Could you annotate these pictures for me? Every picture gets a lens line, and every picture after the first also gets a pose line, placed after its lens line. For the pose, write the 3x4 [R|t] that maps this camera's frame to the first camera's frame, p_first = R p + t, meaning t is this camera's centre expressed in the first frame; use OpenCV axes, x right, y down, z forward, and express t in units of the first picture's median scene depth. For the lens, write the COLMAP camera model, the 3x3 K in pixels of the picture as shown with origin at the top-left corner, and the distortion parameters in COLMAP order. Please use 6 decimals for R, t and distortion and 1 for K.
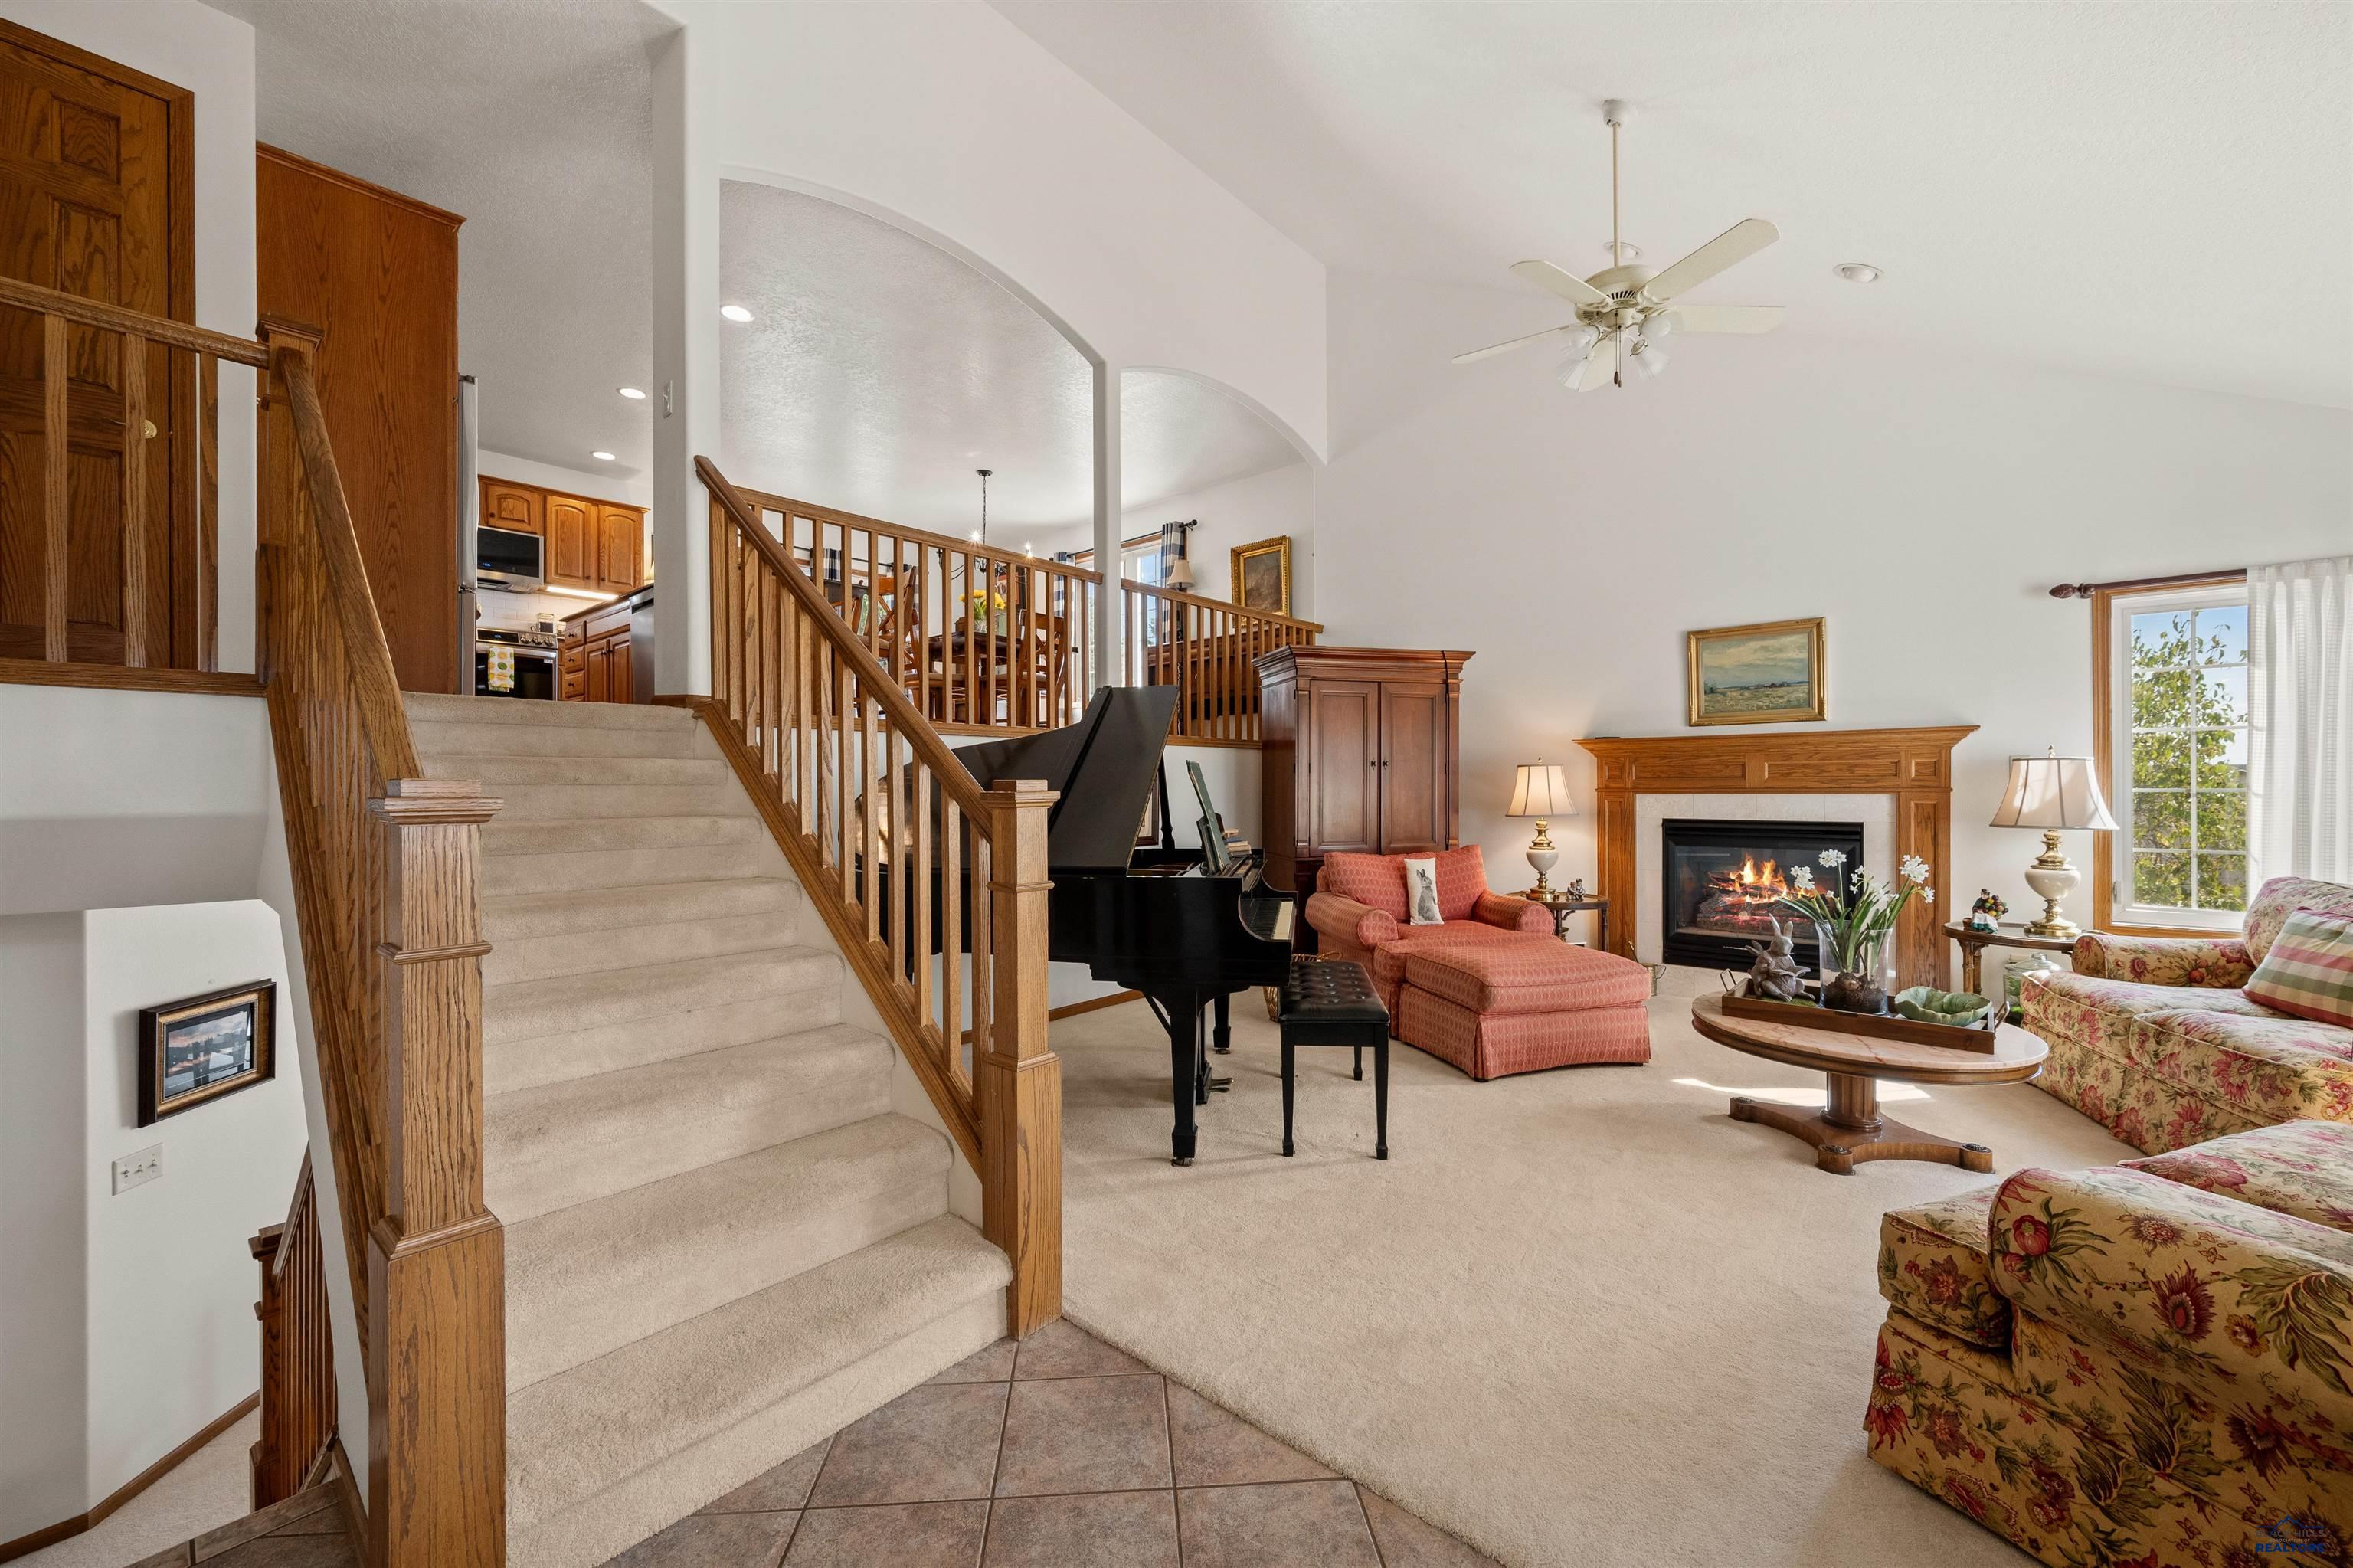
lens RADIAL K [[919.7, 0, 1168.4], [0, 919.7, 782.0], [0, 0, 1]] dist [0.005258, 0.001259]
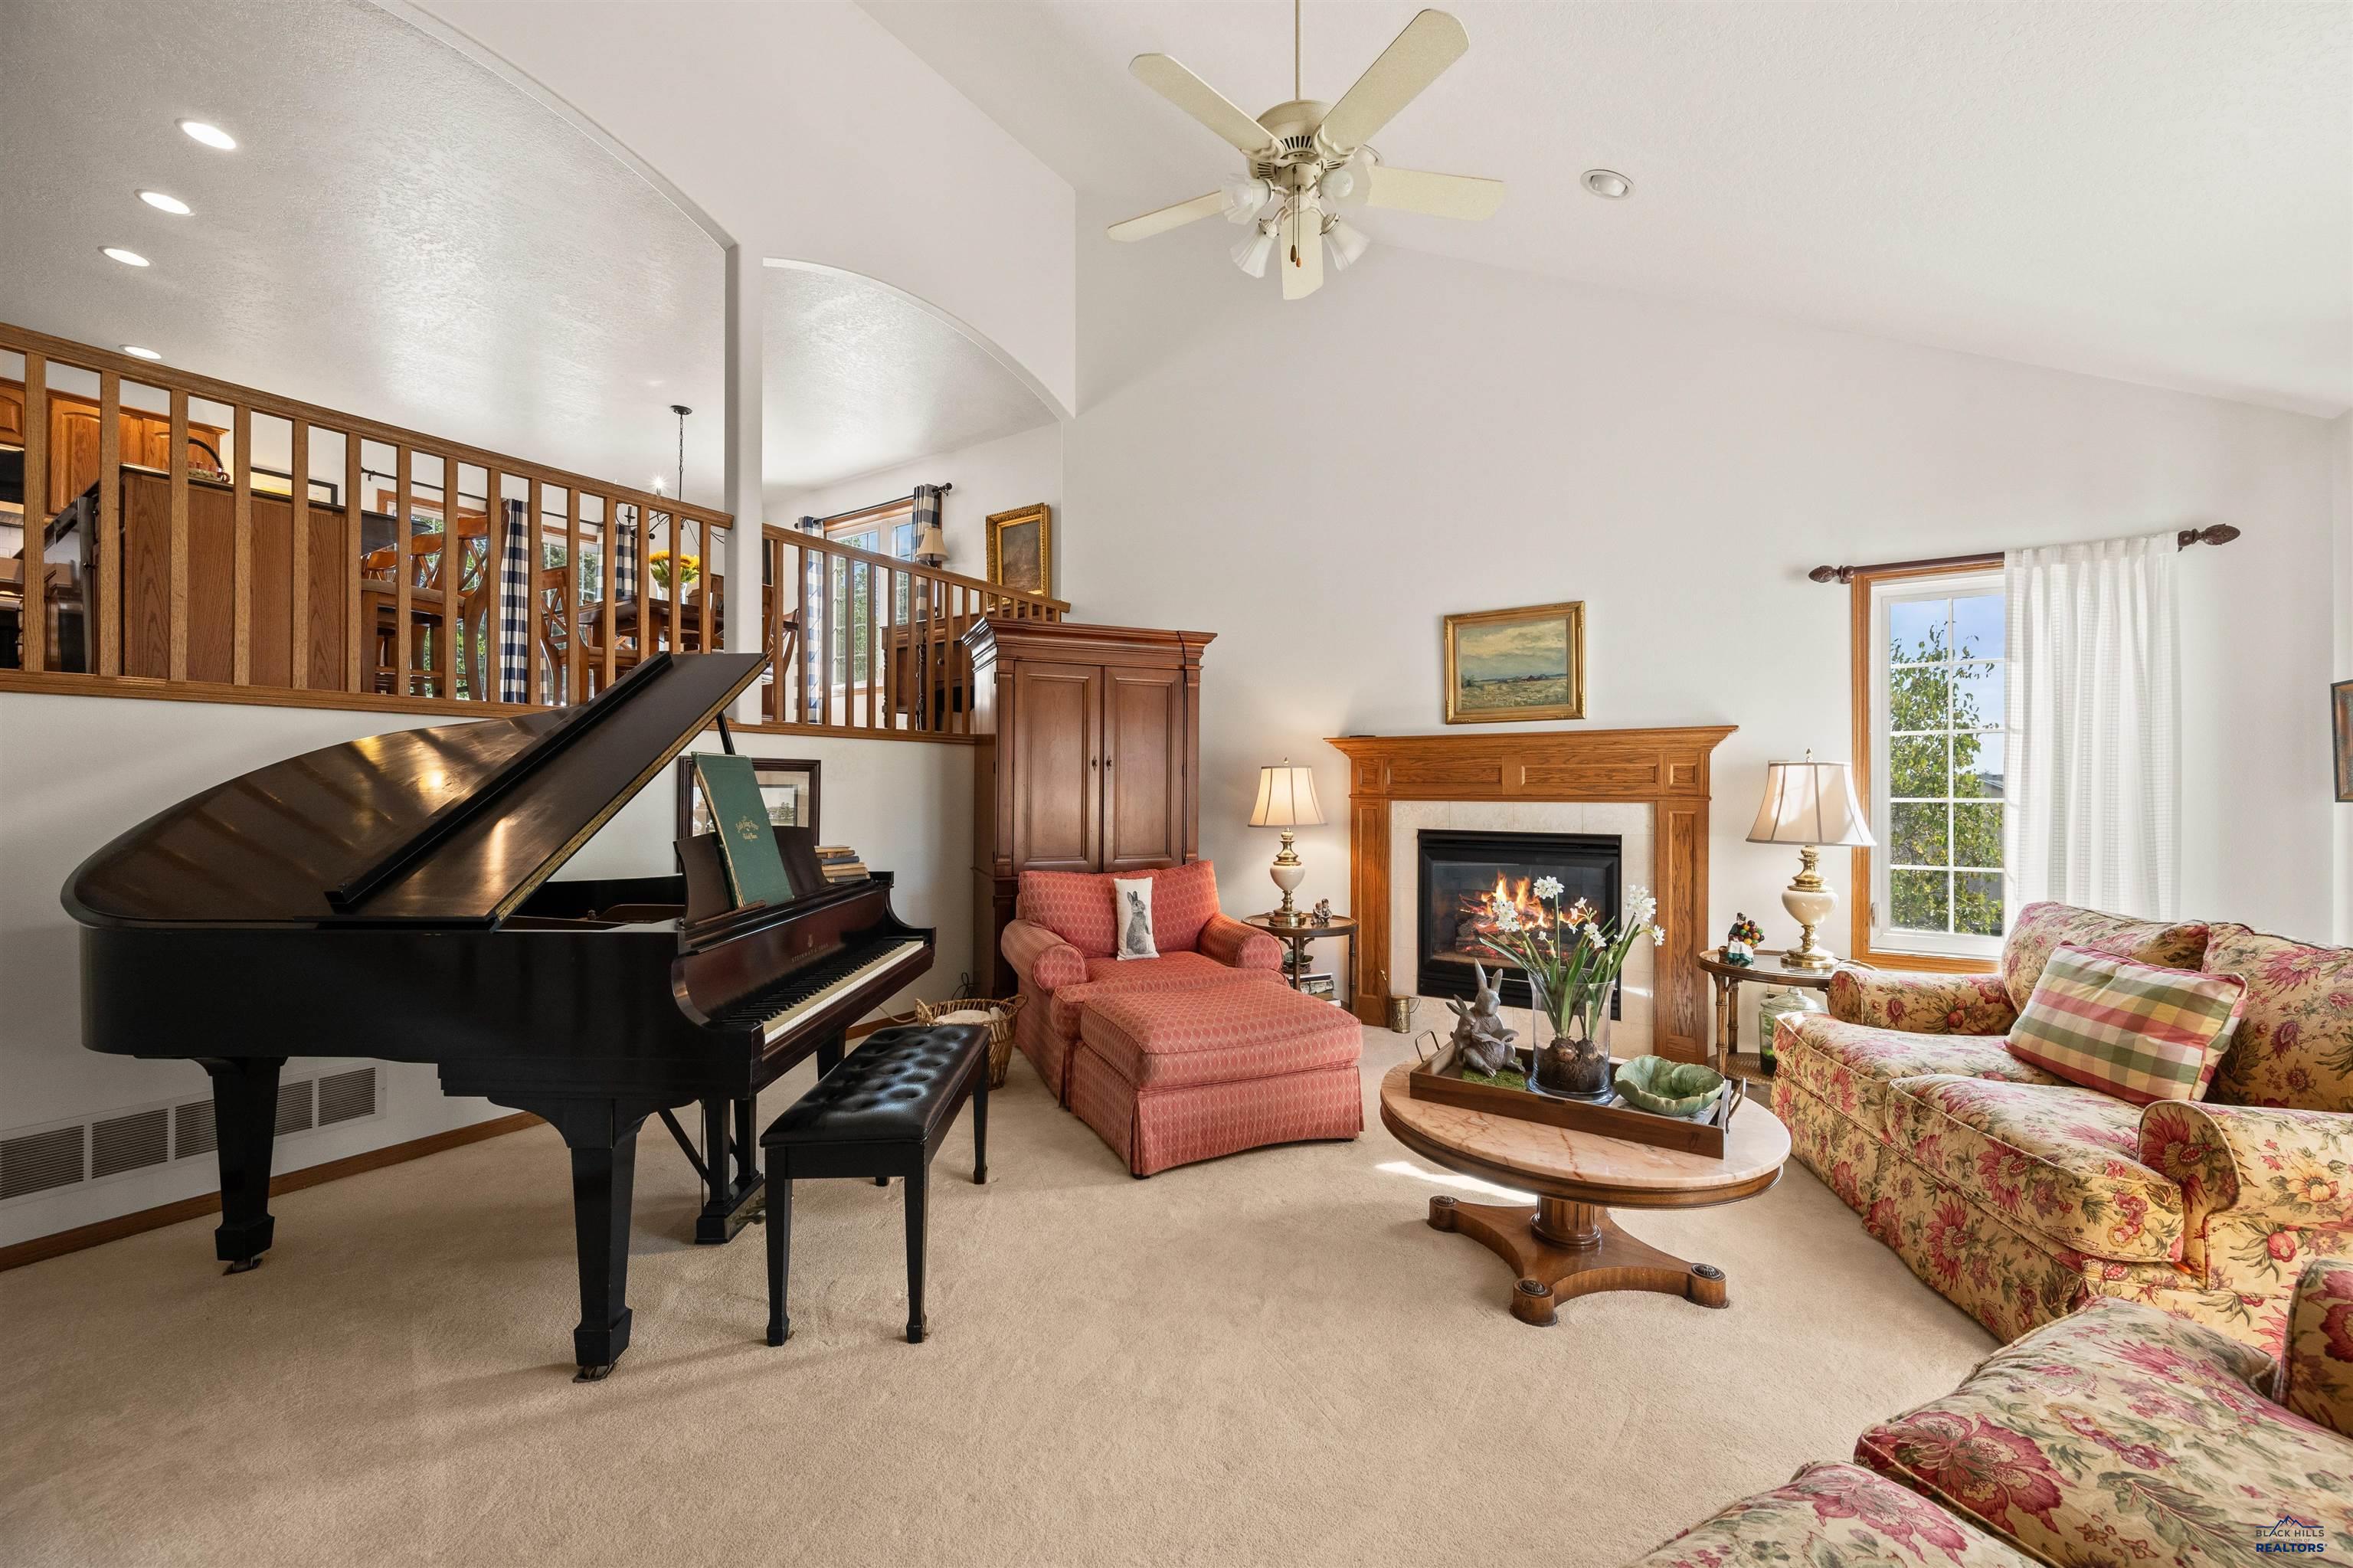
lens RADIAL K [[919.7, 0, 1161.4], [0, 919.7, 780.7], [0, 0, 1]] dist [0.005258, 0.001259]
pose [[0.990797, 0.008243, 0.135108, 0.226051], [-0.007748, 0.999961, -0.004183, -0.001262], [-0.135137, 0.003098, 0.990822, 0.215297]]
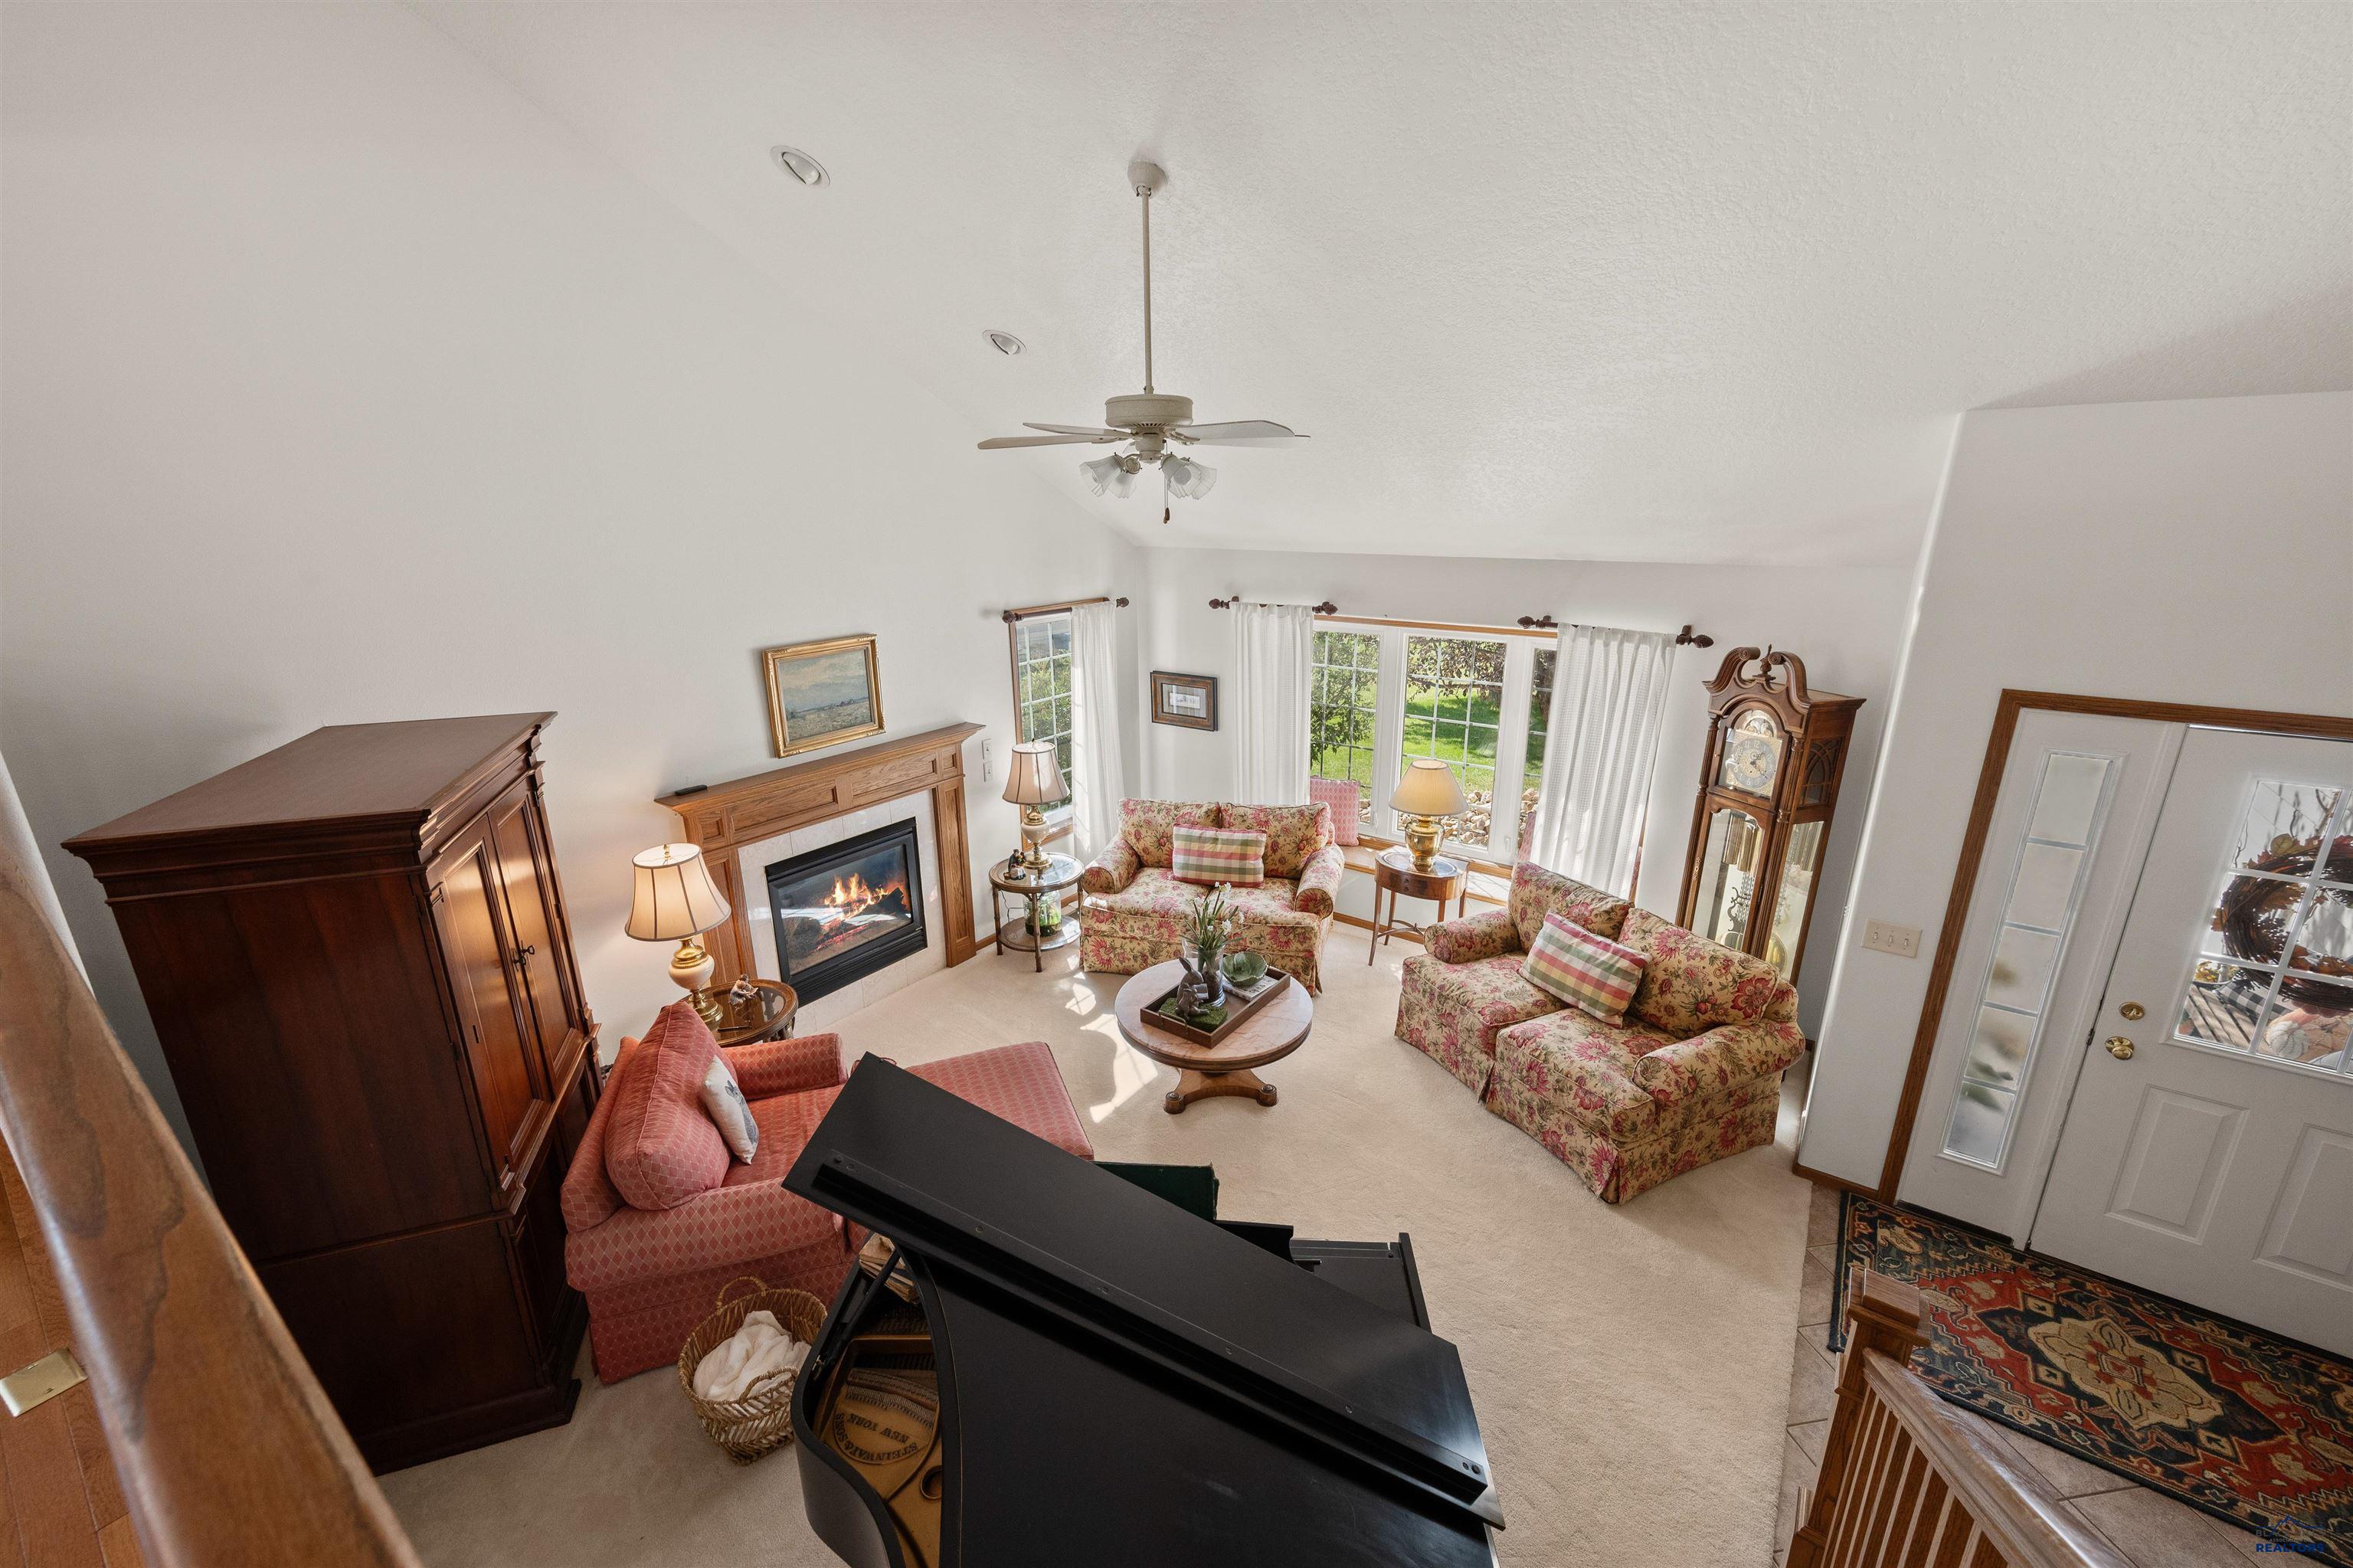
lens RADIAL K [[919.7, 0, 1178.2], [0, 919.7, 774.3], [0, 0, 1]] dist [0.005258, 0.001259]
pose [[-0.087765, -0.280087, 0.955954, -0.380591], [0.005245, 0.959514, 0.281611, -0.360634], [-0.996127, 0.029729, -0.082743, 0.866423]]
